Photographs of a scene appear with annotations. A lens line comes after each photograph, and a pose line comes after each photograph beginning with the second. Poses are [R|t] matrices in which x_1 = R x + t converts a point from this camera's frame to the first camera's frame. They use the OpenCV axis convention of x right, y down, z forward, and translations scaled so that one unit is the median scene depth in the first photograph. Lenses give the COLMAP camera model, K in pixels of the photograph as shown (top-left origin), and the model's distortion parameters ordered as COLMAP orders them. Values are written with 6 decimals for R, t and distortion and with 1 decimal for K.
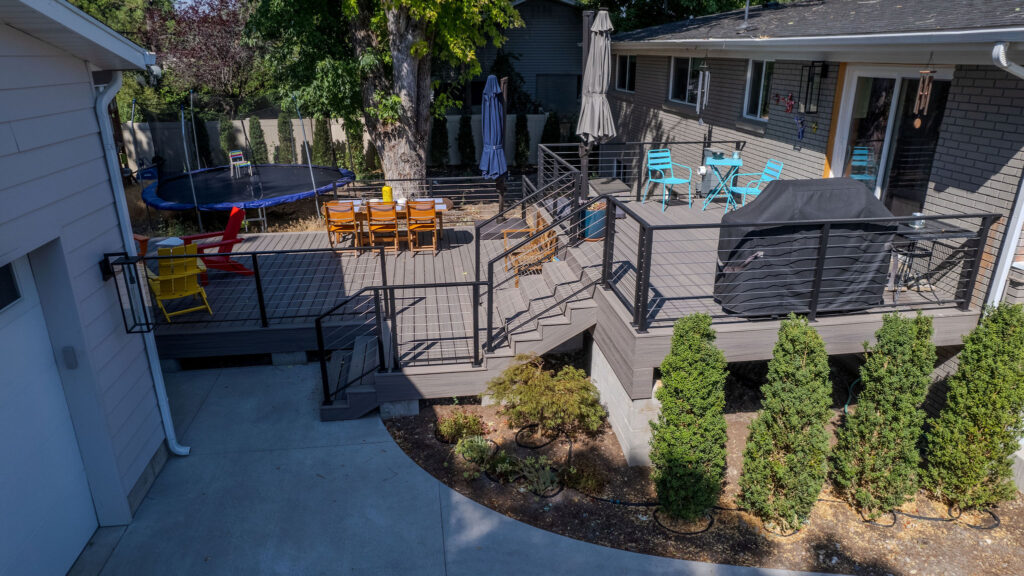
lens RADIAL K [[655.8, 0, 506.7], [0, 655.8, 292.2], [0, 0, 1]] dist [-0.044025, 0.017650]
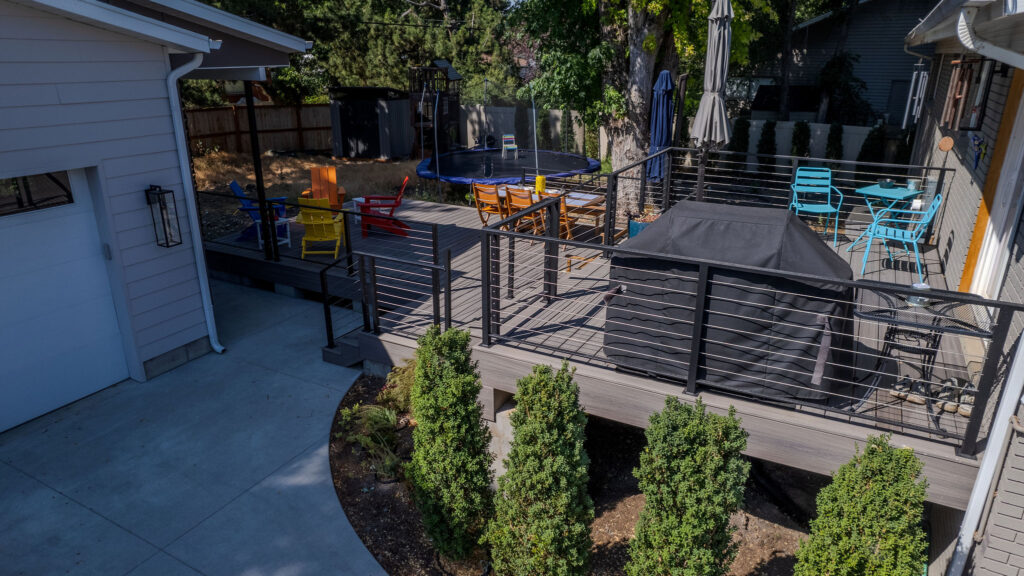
lens RADIAL K [[655.8, 0, 507.4], [0, 655.8, 290.3], [0, 0, 1]] dist [-0.044025, 0.017650]
pose [[0.802911, 0.209166, -0.558197, 0.463321], [-0.211658, 0.975434, 0.061063, -0.048118], [0.557256, 0.069119, 0.827459, 0.169793]]
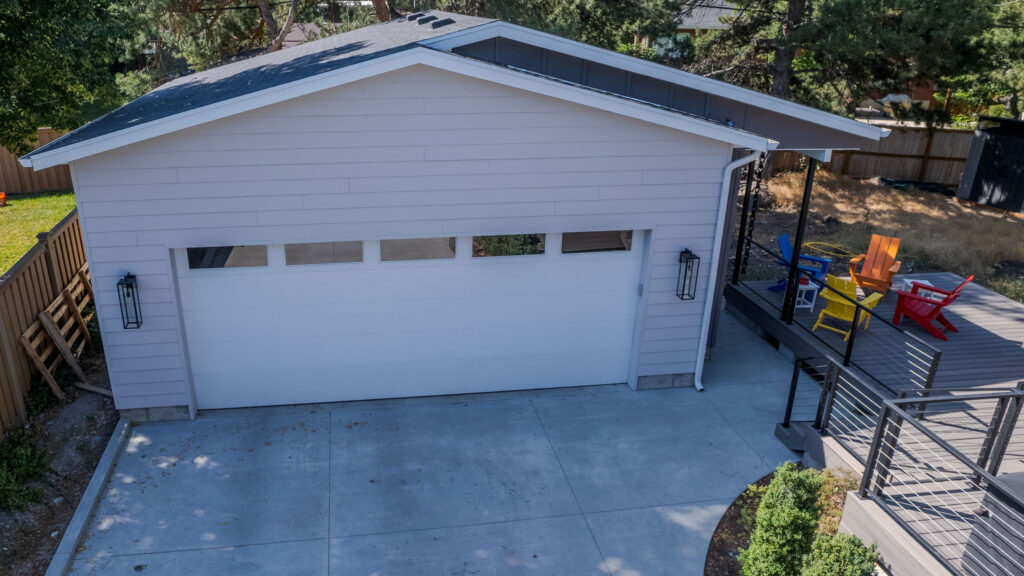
lens RADIAL K [[751.7, 0, 453.1], [0, 751.7, 314.2], [0, 0, 1]] dist [-0.067470, 0.062122]
pose [[0.009177, 0.398785, -0.916998, 0.727096], [-0.356793, 0.857981, 0.369549, -0.241379], [0.934138, 0.323787, 0.150158, 0.100996]]
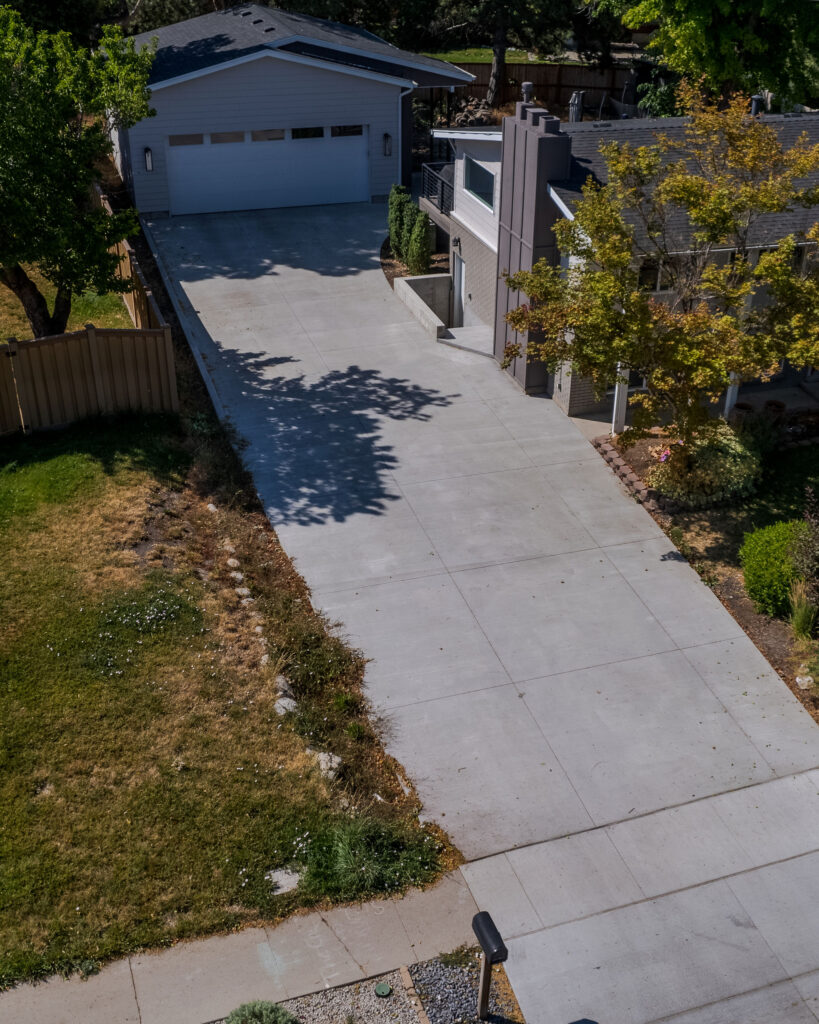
lens RADIAL K [[1201.8, 0, 412.5], [0, 1201.8, 507.9], [0, 0, 1]] dist [-0.041611, 0.000000]
pose [[0.176659, 0.493730, -0.851483, 3.844502], [-0.364922, 0.836289, 0.409209, -0.677596], [0.914124, 0.238435, 0.327911, -0.396495]]
